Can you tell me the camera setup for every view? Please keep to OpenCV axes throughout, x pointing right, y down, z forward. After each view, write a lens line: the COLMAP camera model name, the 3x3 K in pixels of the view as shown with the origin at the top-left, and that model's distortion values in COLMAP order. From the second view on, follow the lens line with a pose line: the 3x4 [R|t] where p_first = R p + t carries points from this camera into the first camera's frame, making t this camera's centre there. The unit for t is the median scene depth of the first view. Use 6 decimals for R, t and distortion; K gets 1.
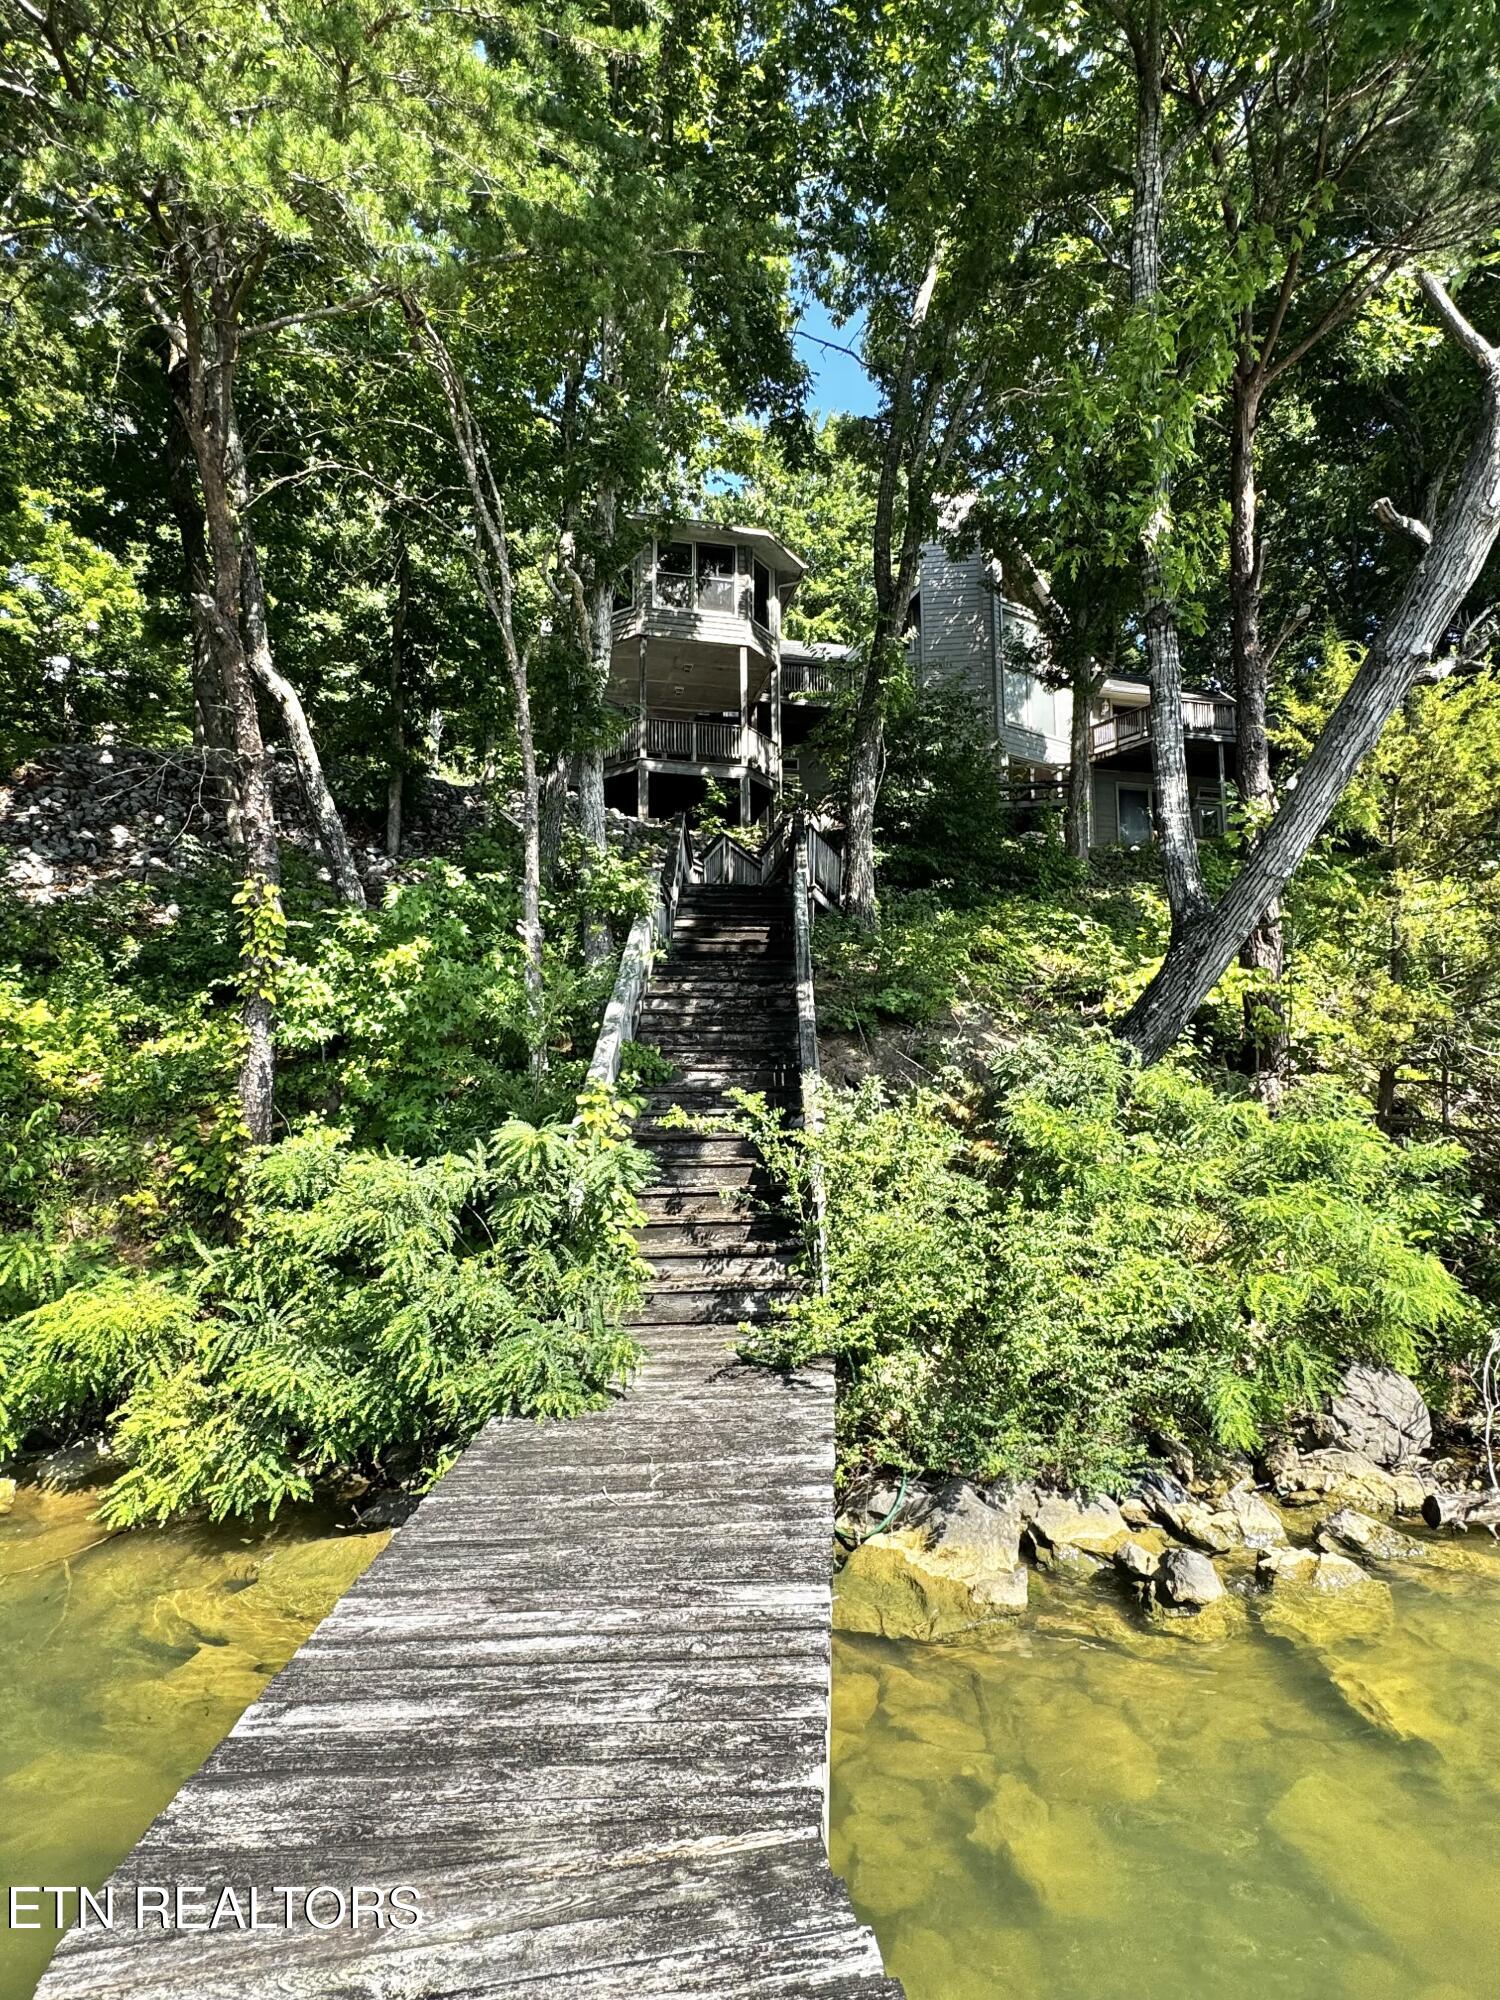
lens RADIAL K [[1089.3, 0, 752.1], [0, 1089.3, 999.1], [0, 0, 1]] dist [-0.006475, 0.000480]
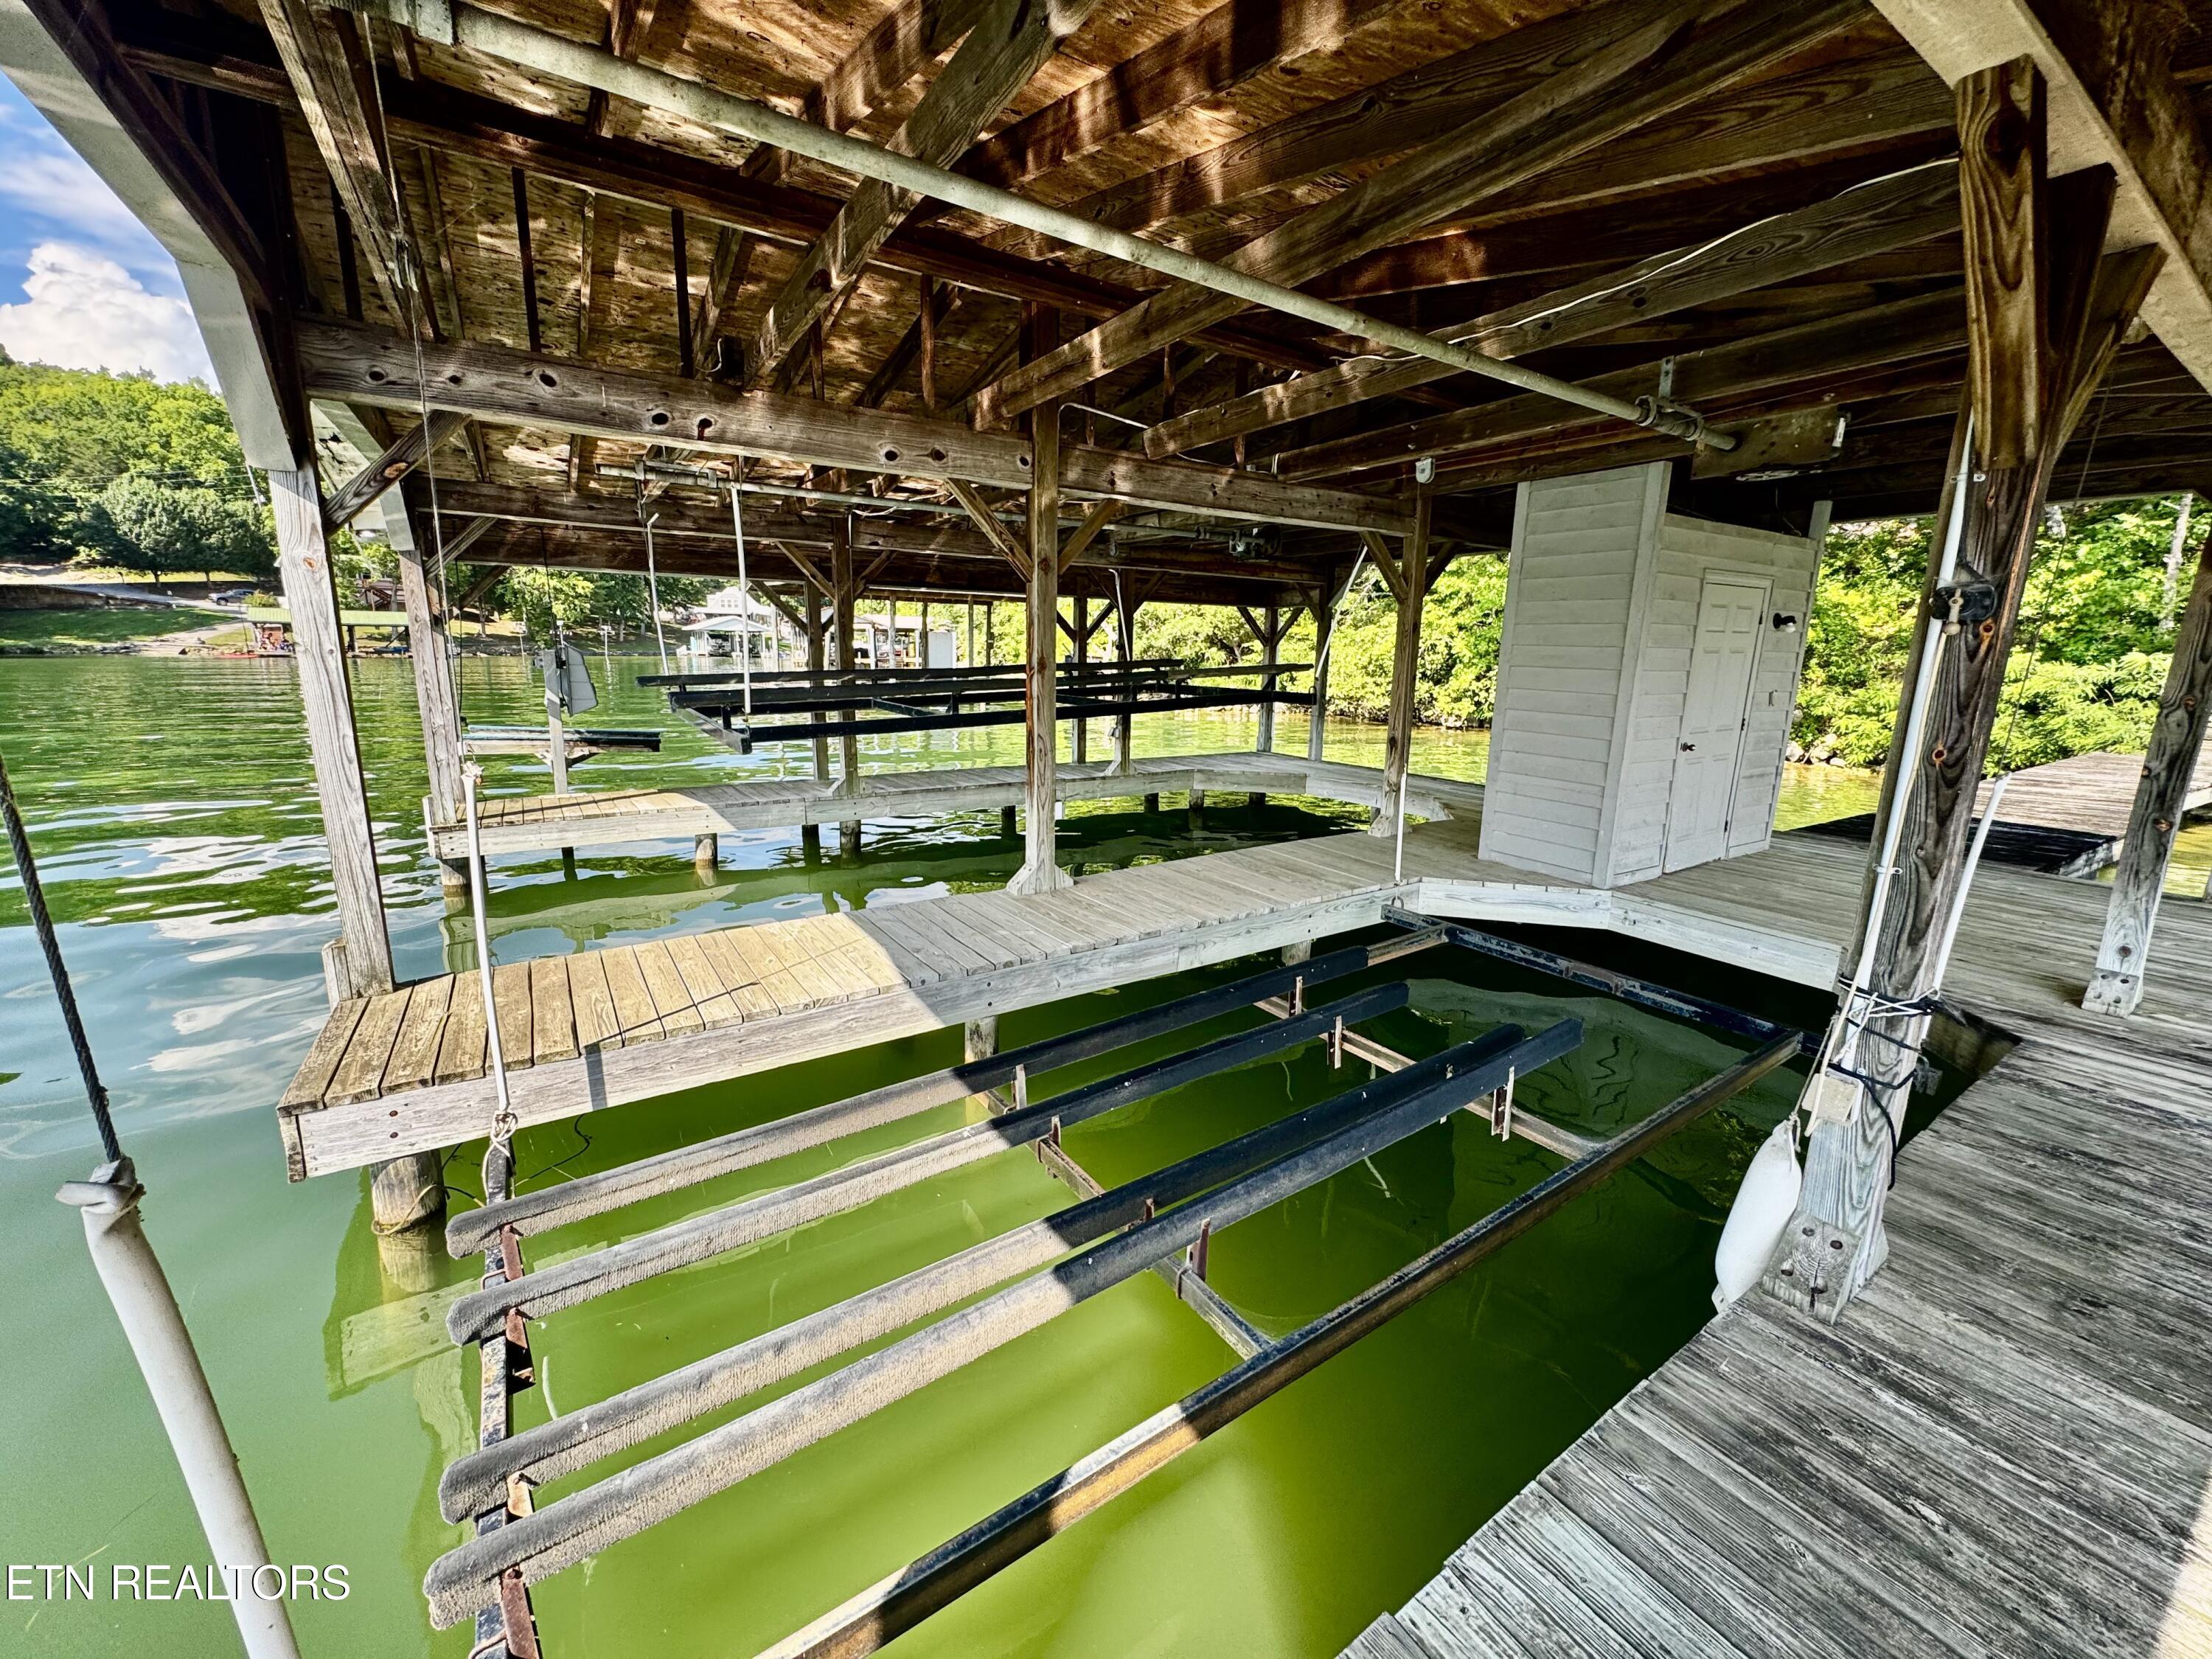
lens RADIAL K [[878.5, 0, 1112.9], [0, 878.5, 828.1], [0, 0, 1]] dist [-0.001892, -0.000189]
pose [[0.432797, 0.188121, -0.881645, 0.530487], [0.106916, 0.960371, 0.257404, -0.230356], [0.895129, -0.205665, 0.395533, -1.703985]]
